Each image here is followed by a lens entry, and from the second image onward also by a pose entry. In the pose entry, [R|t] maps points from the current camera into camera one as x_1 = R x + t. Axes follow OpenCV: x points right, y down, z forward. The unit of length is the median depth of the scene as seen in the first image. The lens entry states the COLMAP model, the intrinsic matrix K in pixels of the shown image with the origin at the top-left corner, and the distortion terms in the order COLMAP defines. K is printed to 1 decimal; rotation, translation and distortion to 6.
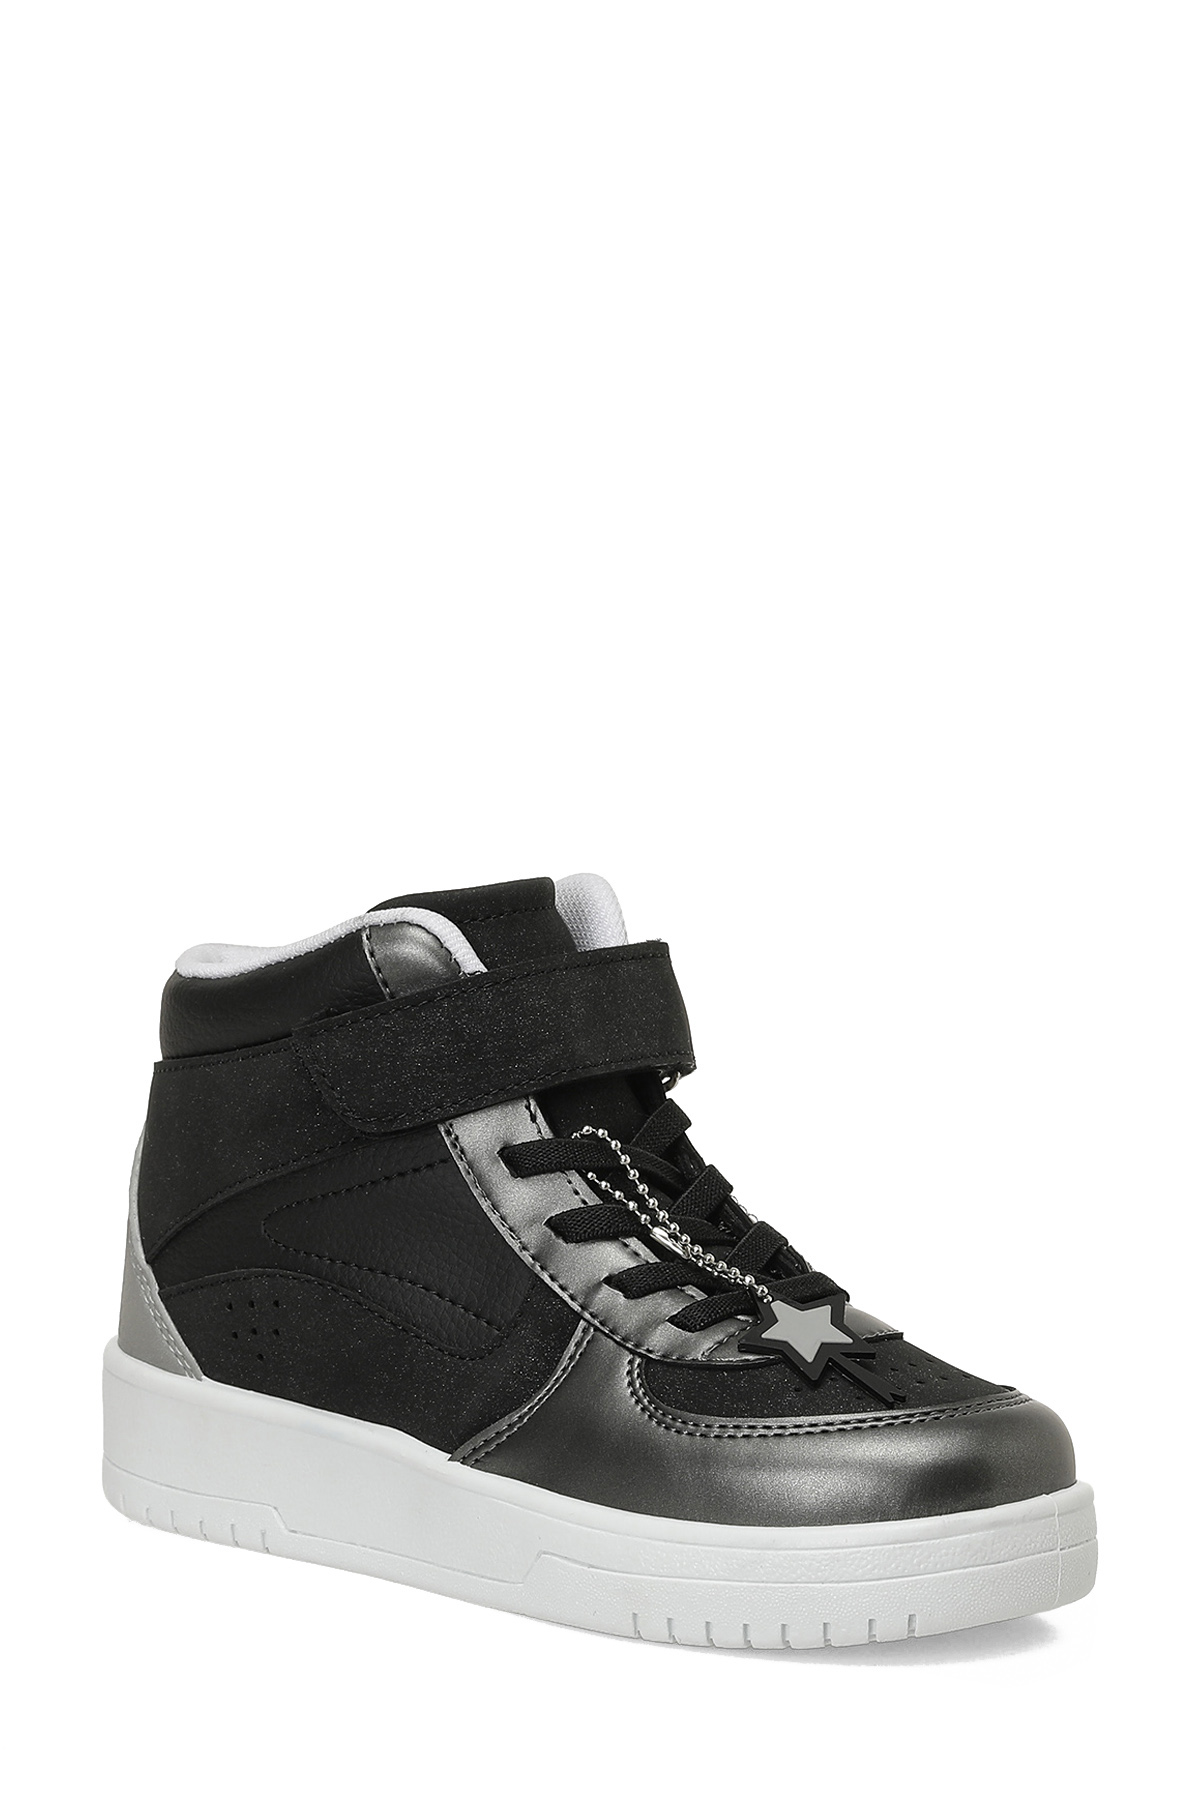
lens RADIAL K [[6421.4, 0, 600.0], [0, 6421.4, 900.0], [0, 0, 1]] dist [-0.511252, 15.215585]
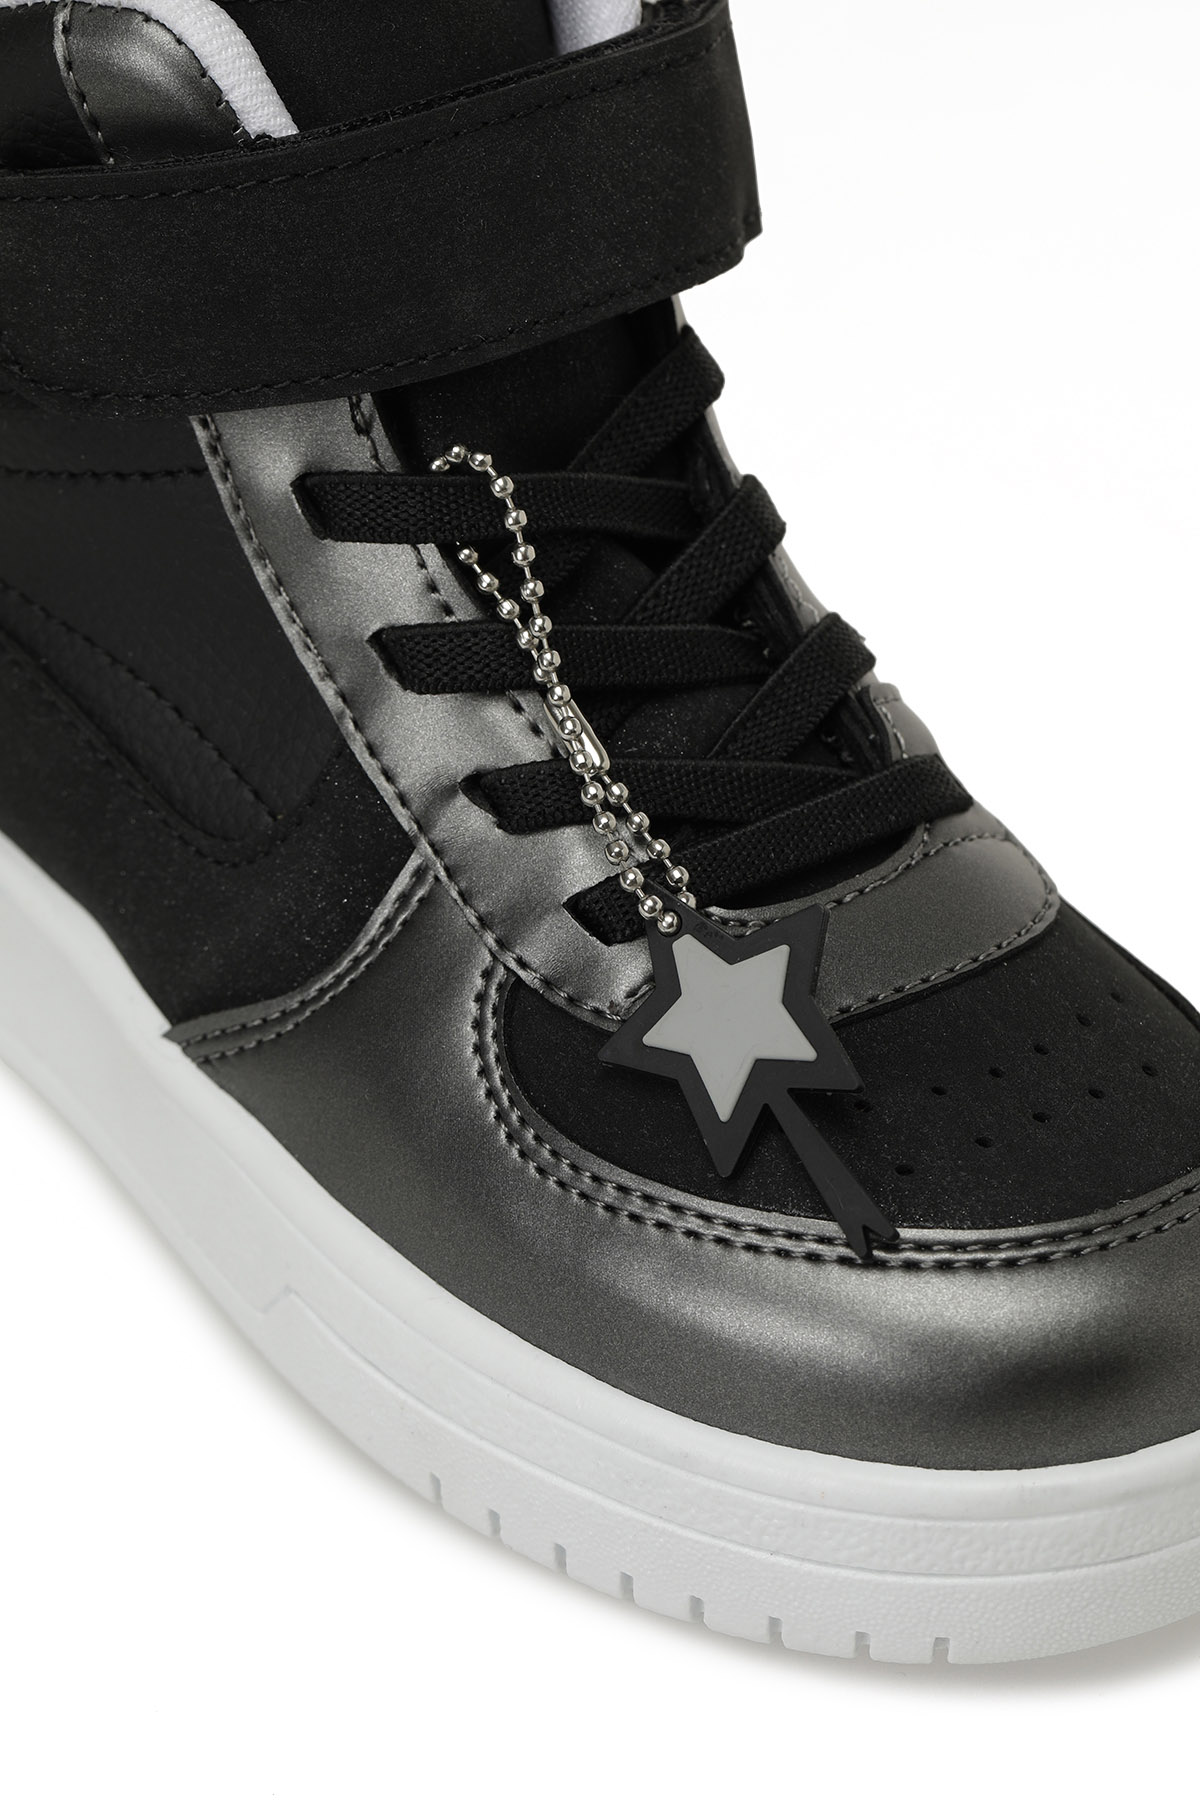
lens RADIAL K [[6421.4, 0, 600.0], [0, 6421.4, 900.0], [0, 0, 1]] dist [-0.511252, 15.215585]
pose [[0.987028, 0.121450, -0.105007, 0.064623], [-0.072986, 0.921976, 0.380308, -0.123249], [0.143003, -0.367710, 0.918879, 0.532112]]
